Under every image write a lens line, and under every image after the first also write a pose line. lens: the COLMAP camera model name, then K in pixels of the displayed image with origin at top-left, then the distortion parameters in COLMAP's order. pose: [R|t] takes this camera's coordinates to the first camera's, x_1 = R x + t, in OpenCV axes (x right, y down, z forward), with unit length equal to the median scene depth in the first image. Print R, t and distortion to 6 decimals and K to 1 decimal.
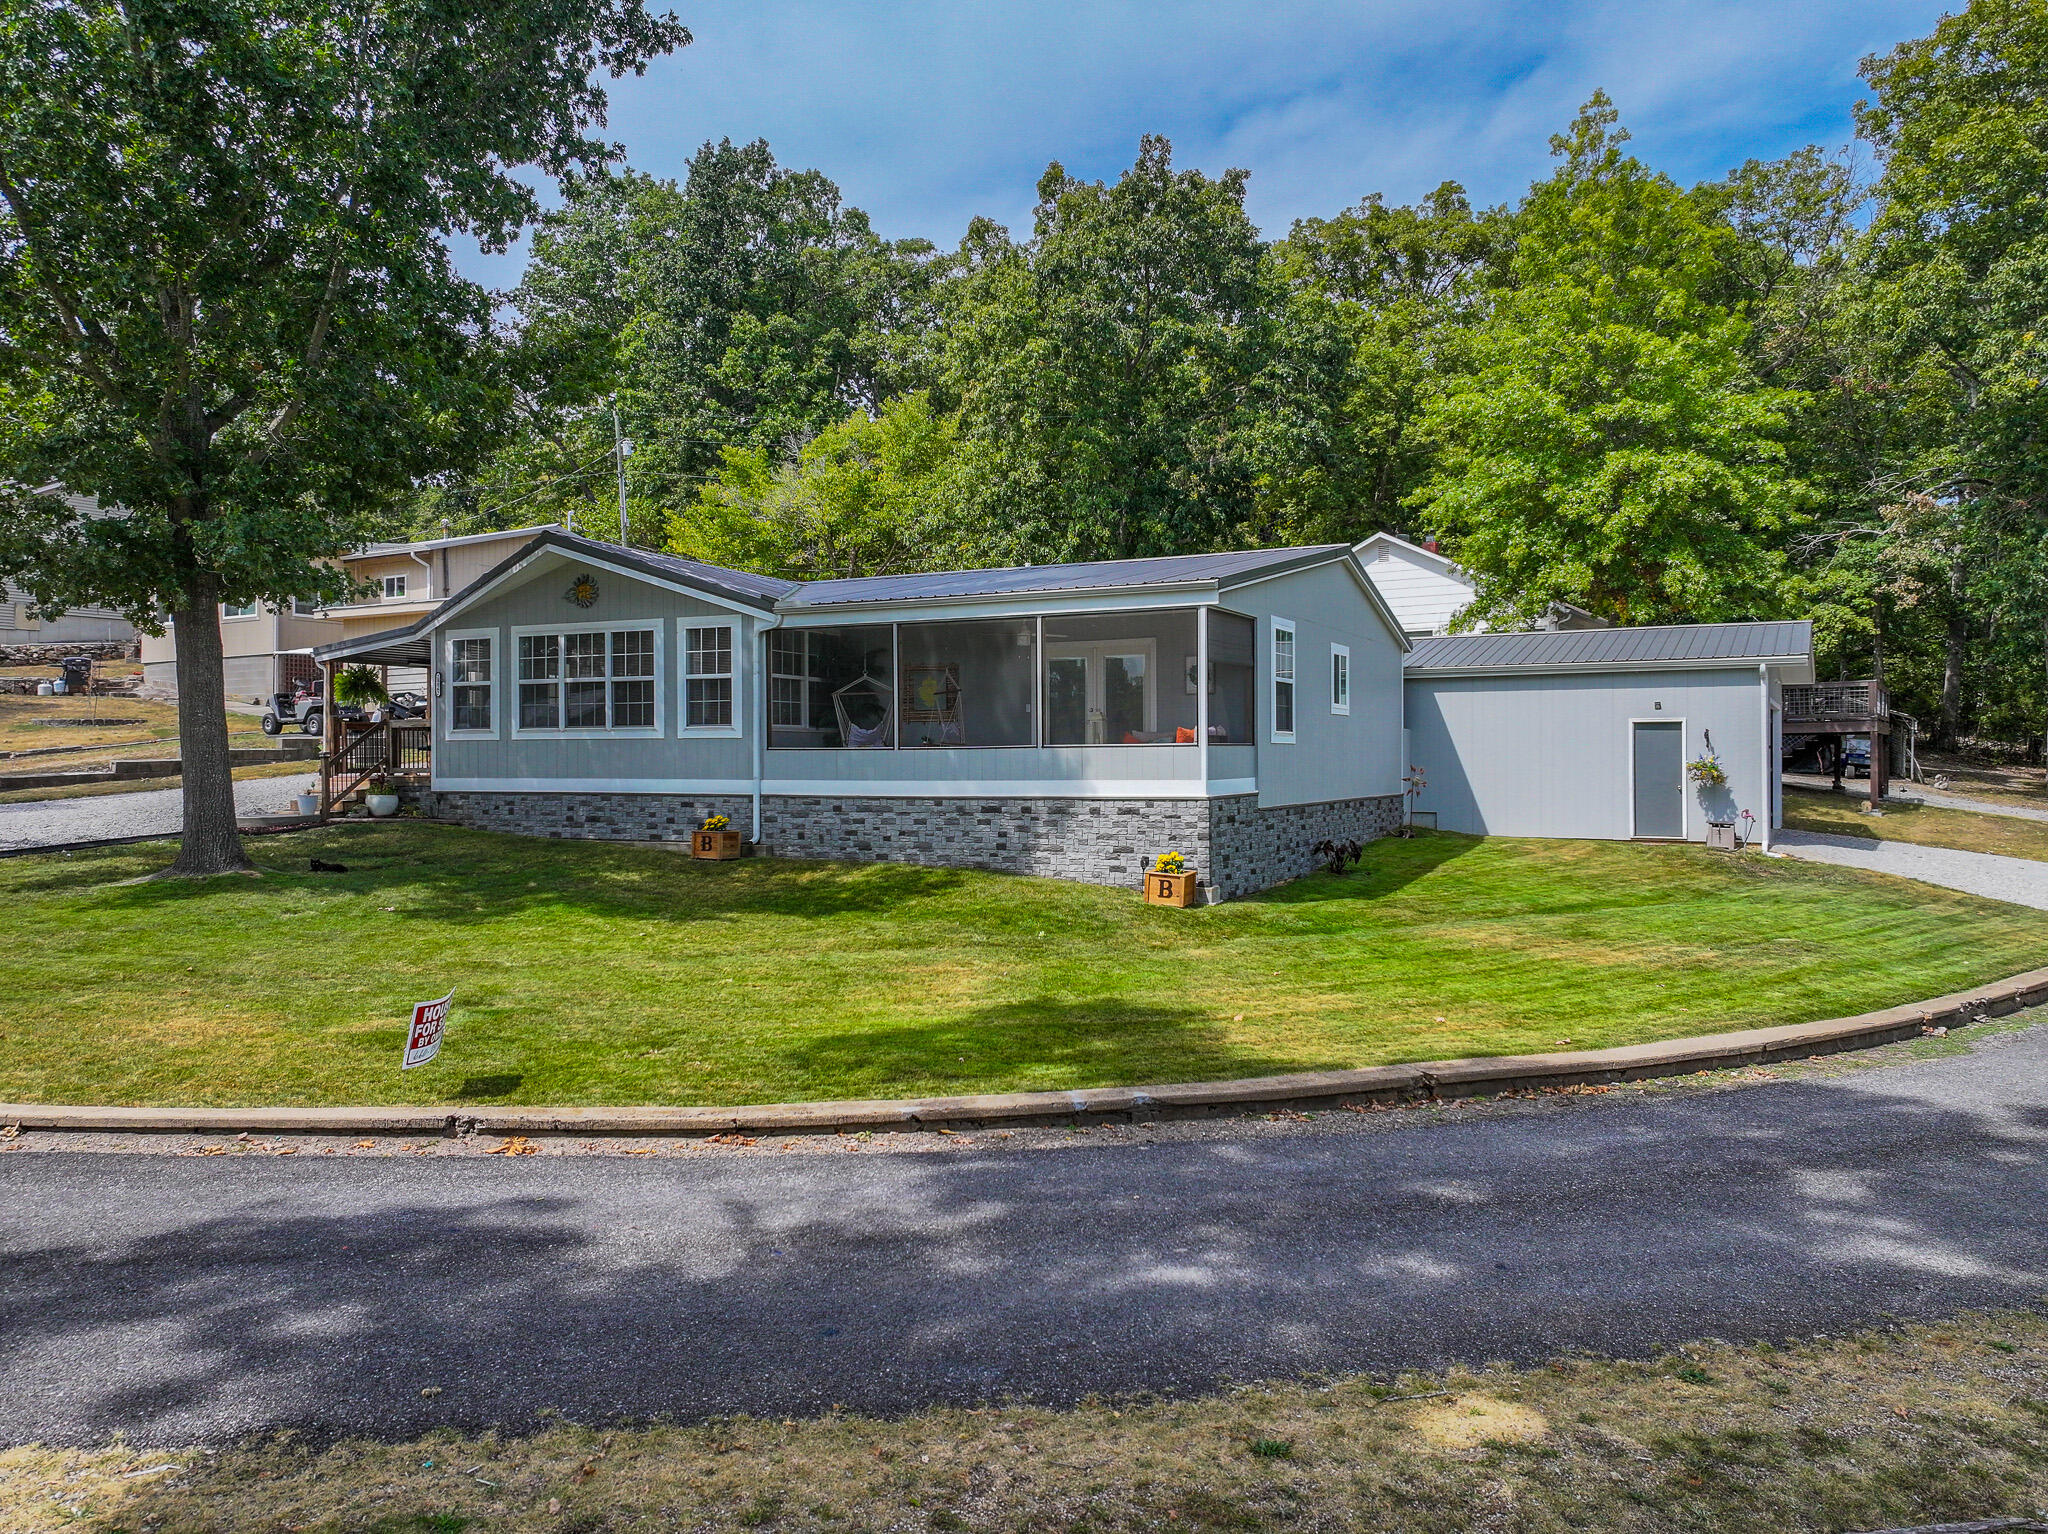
lens RADIAL K [[1429.1, 0, 1032.0], [0, 1429.1, 765.8], [0, 0, 1]] dist [-0.000043, 0.010090]
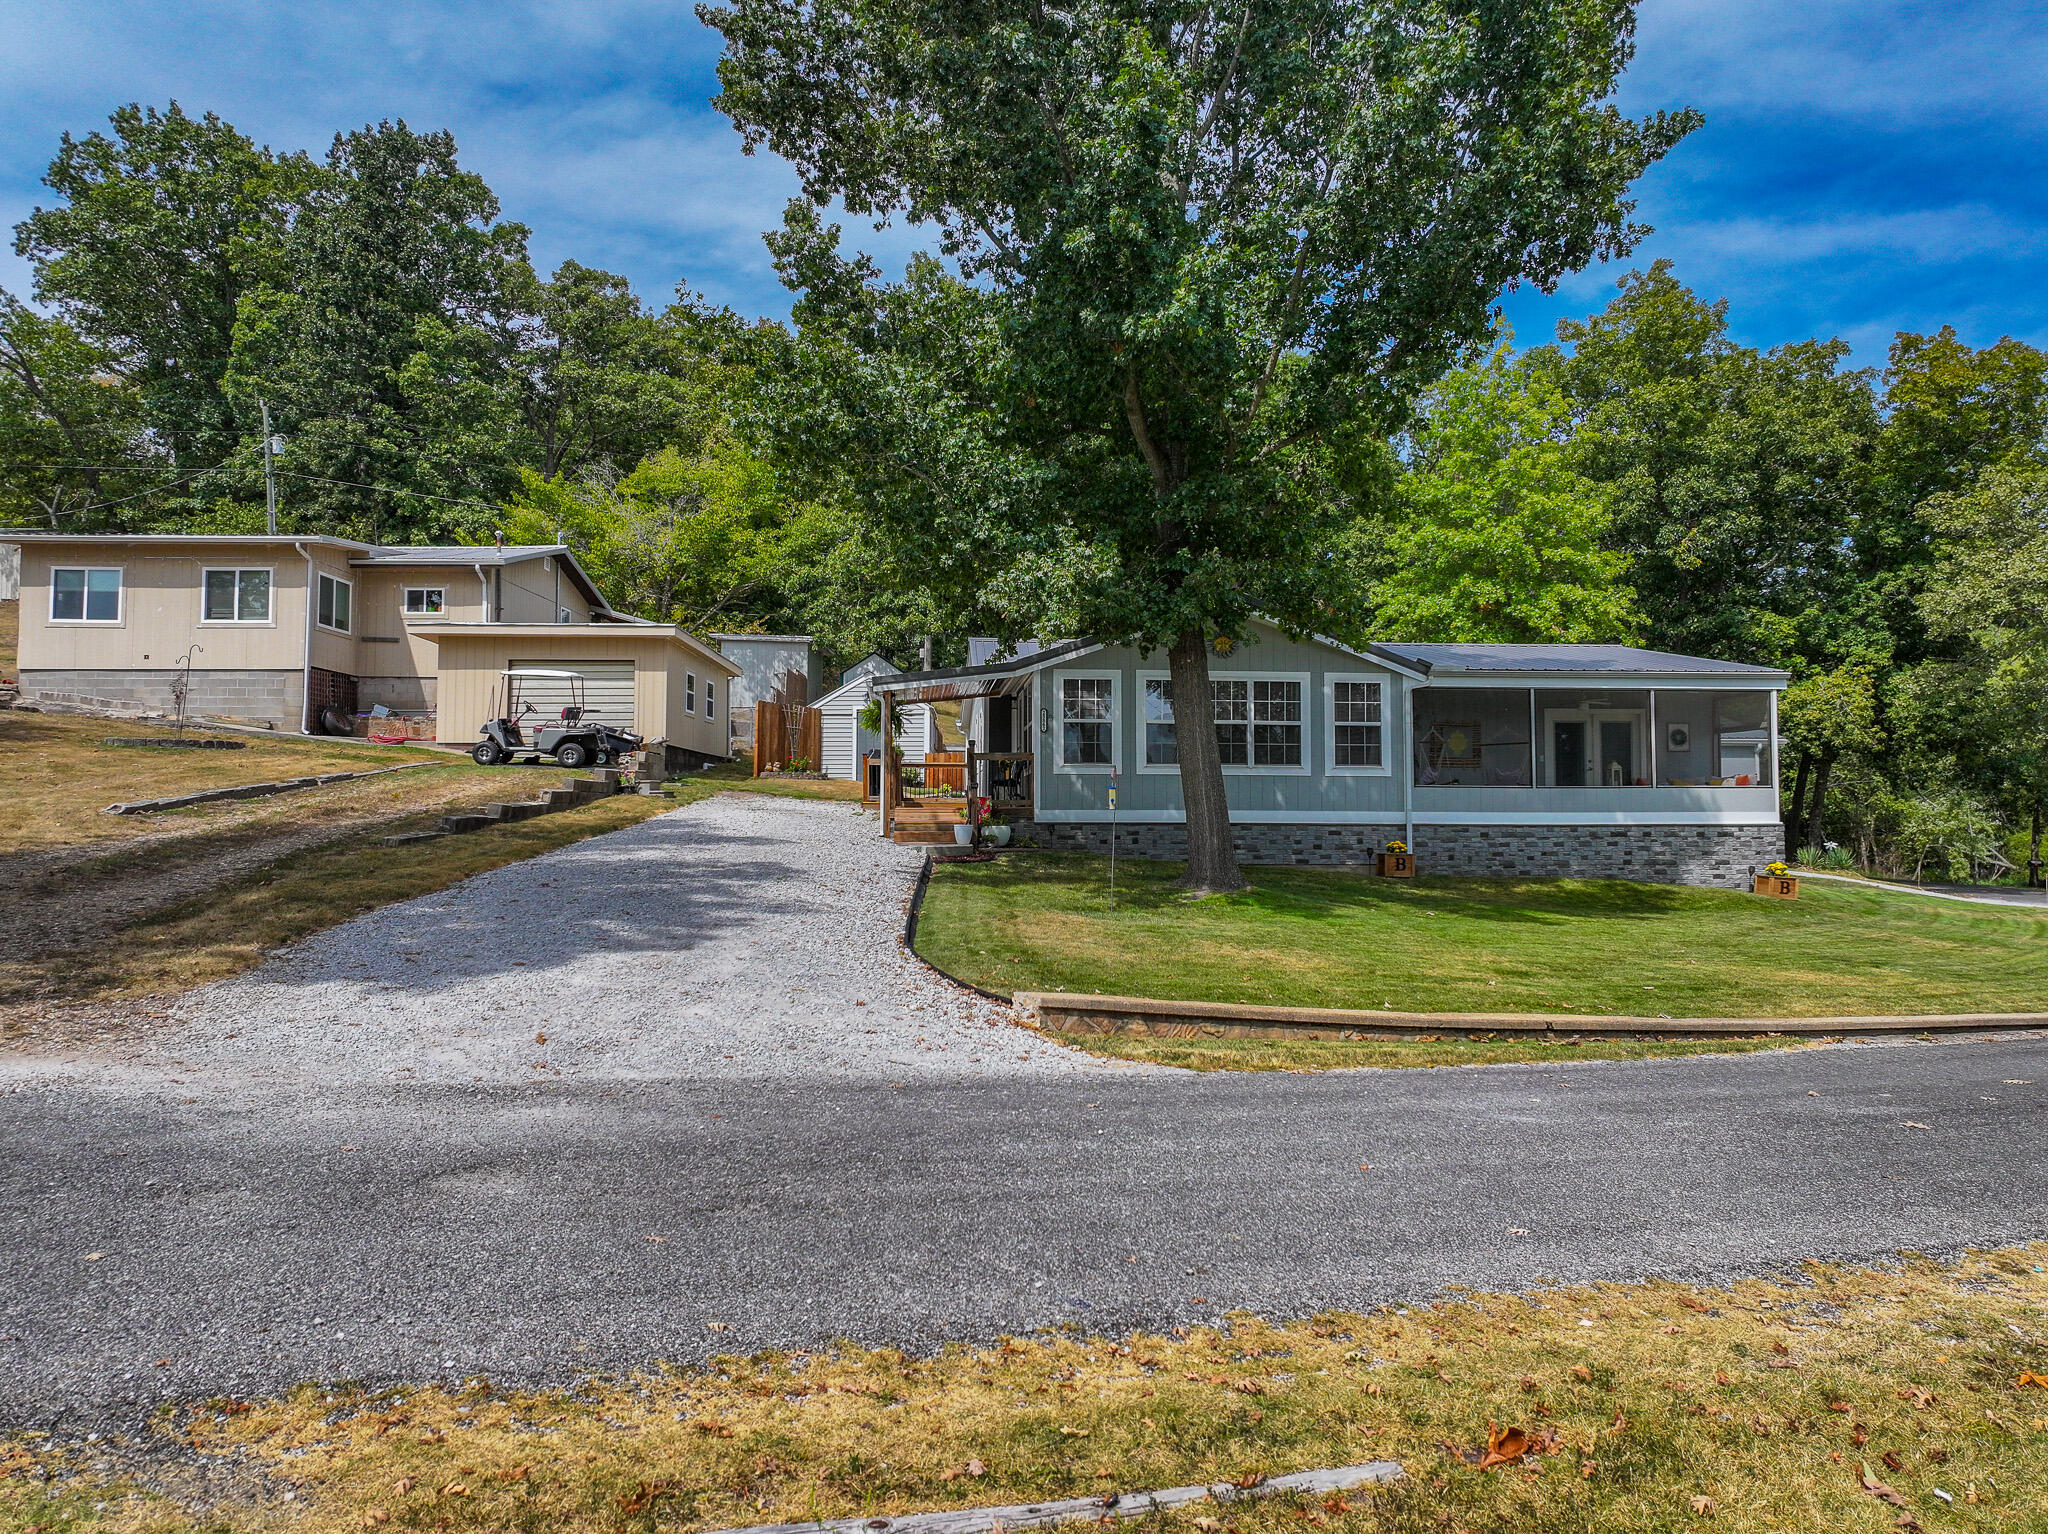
lens RADIAL K [[1429.1, 0, 1036.7], [0, 1429.1, 762.4], [0, 0, 1]] dist [-0.000043, 0.010090]
pose [[0.862784, 0.026846, 0.504860, -0.945641], [-0.002803, 0.998828, -0.048322, 0.024284], [-0.505565, 0.040277, 0.861848, 0.108221]]
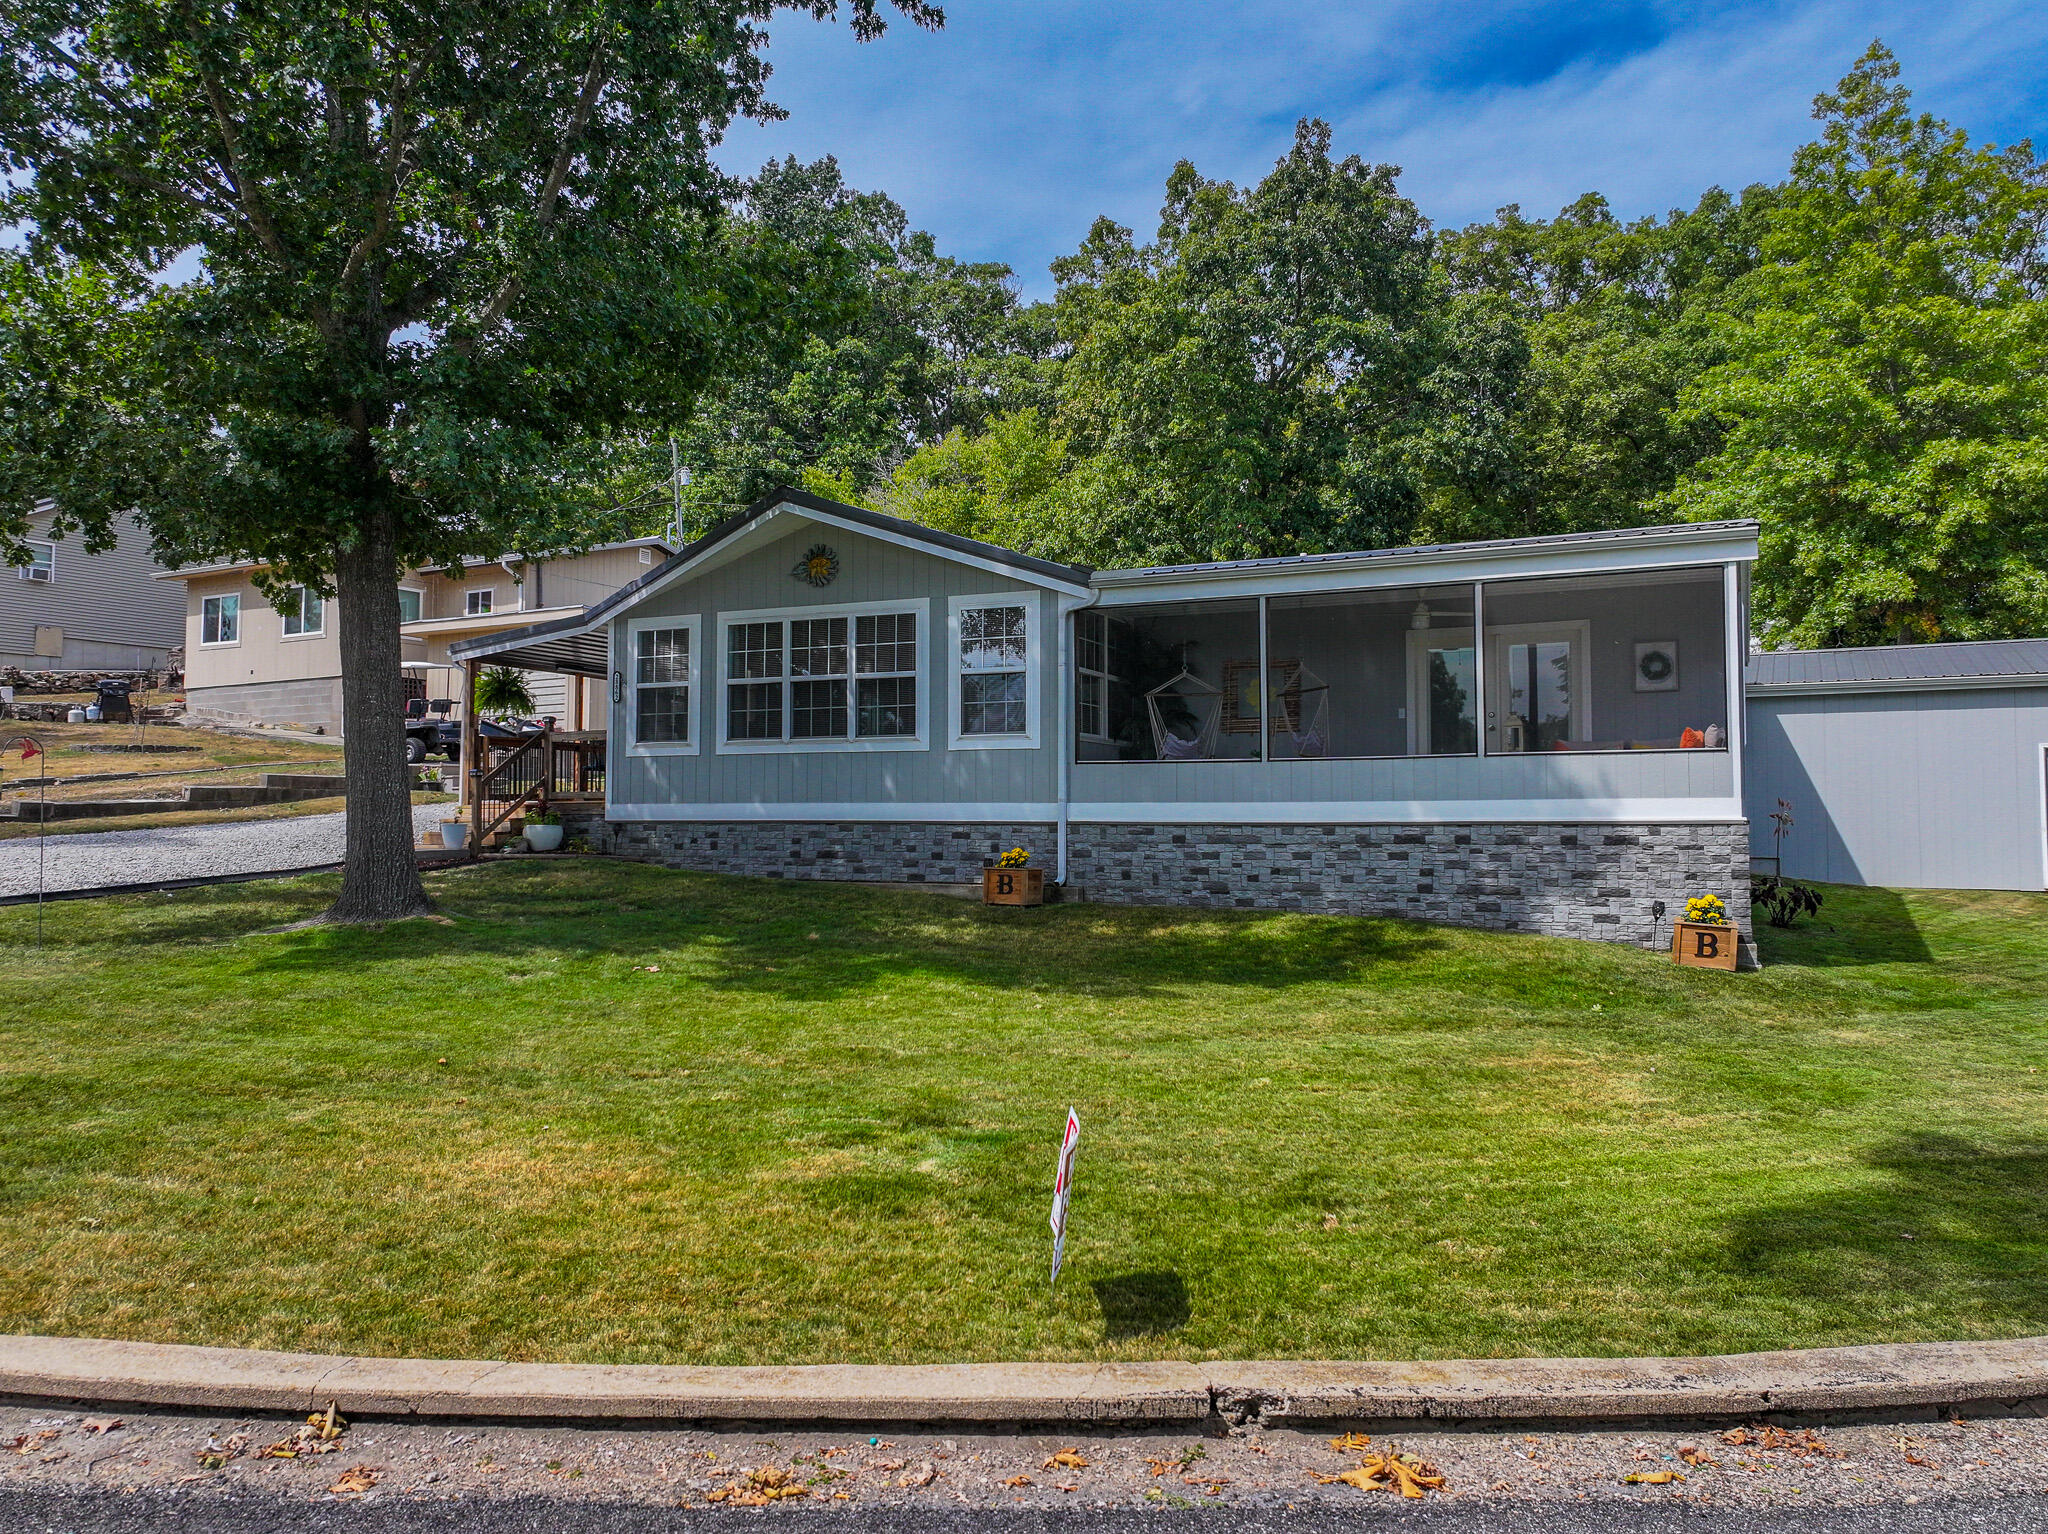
lens RADIAL K [[1429.1, 0, 1032.6], [0, 1429.1, 772.0], [0, 0, 1]] dist [-0.000043, 0.010090]
pose [[0.999927, 0.004984, 0.011030, -0.192183], [-0.004541, 0.999197, -0.039808, 0.021310], [-0.011220, 0.039755, 0.999146, 0.203189]]
